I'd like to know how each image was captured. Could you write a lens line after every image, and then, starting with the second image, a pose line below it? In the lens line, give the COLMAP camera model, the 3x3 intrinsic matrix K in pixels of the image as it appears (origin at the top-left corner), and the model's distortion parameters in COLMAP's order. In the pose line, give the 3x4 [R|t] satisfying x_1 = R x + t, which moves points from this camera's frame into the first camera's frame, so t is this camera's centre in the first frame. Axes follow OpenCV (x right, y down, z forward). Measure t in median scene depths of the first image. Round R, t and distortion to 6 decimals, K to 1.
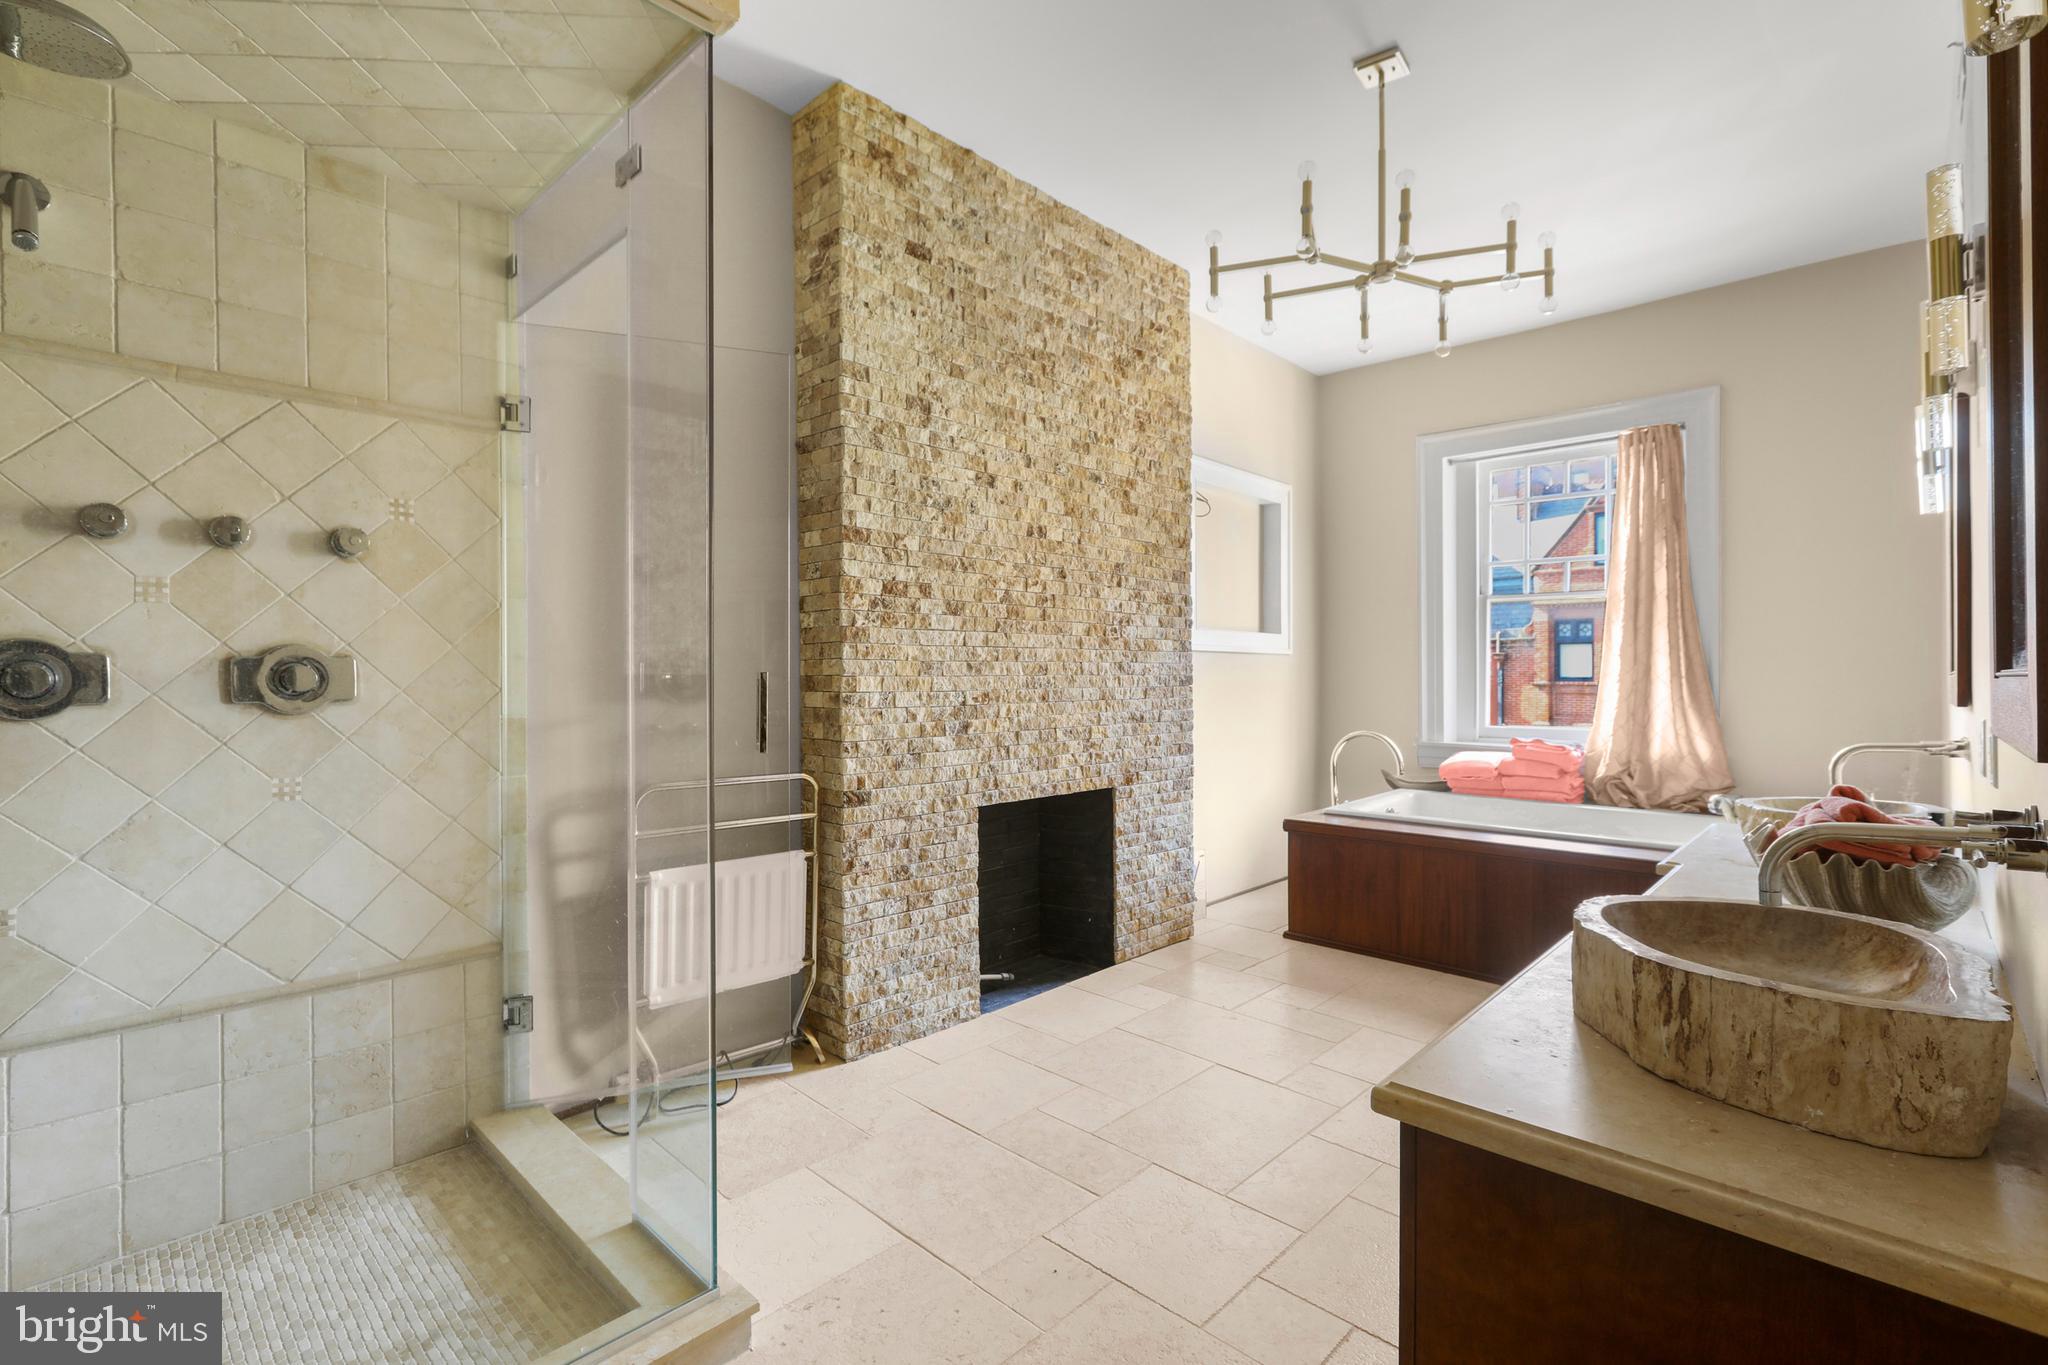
lens RADIAL K [[931.4, 0, 1024.0], [0, 931.4, 682.5], [0, 0, 1]] dist [-0.024935, 0.013885]
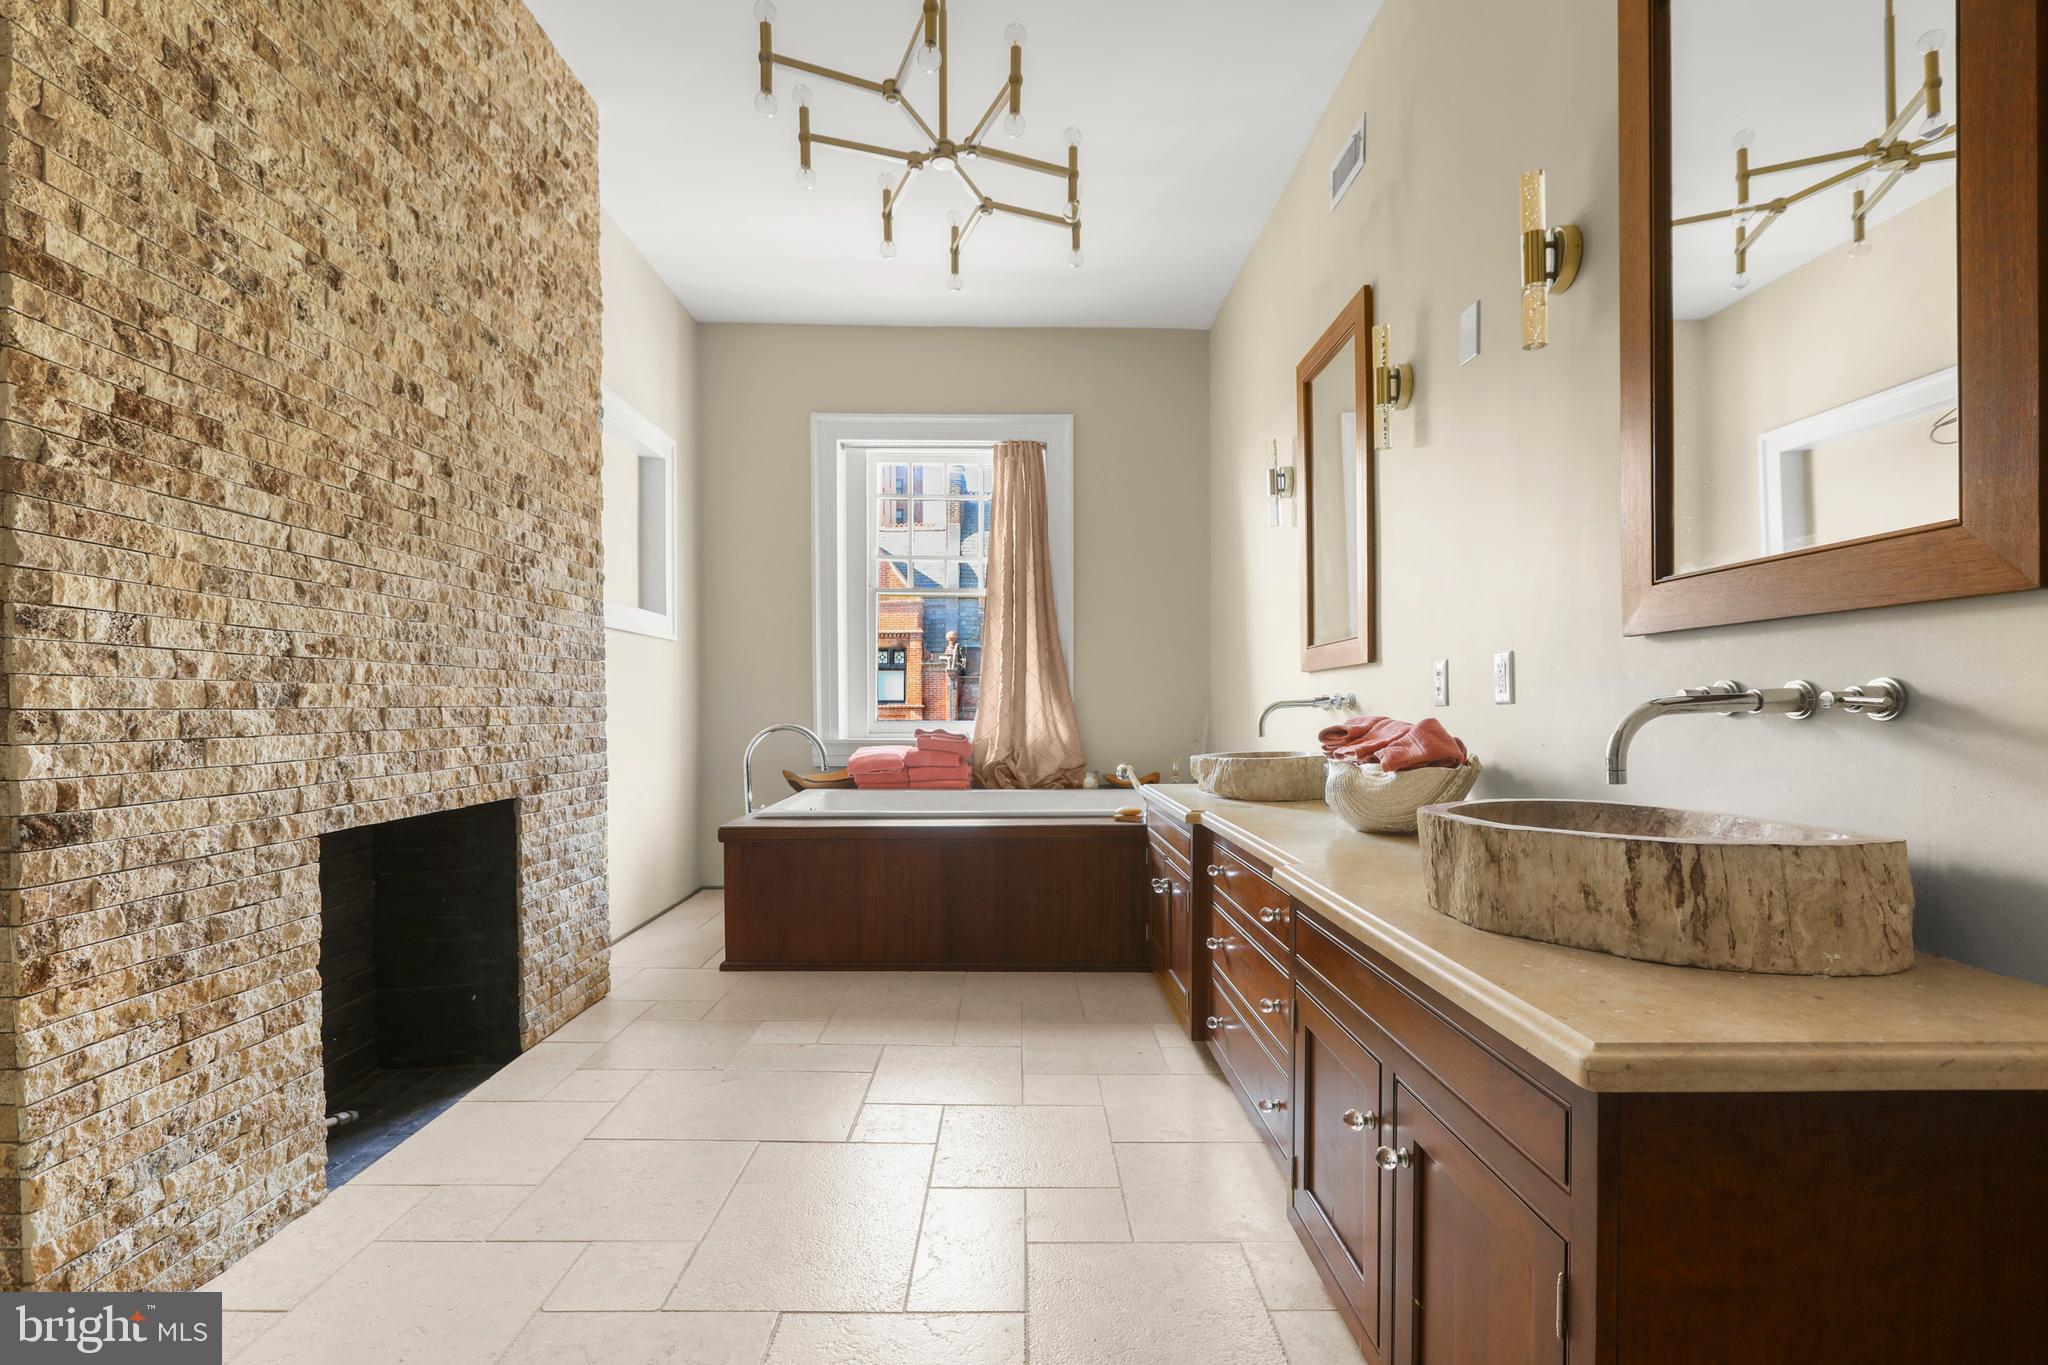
lens RADIAL K [[939.3, 0, 1026.6], [0, 939.3, 721.1], [0, 0, 1]] dist [0.001540, 0.000989]
pose [[0.709056, -0.011145, 0.705064, -0.148924], [0.006496, 0.999936, 0.009274, 0.060662], [-0.705122, -0.001996, 0.709083, 0.277873]]
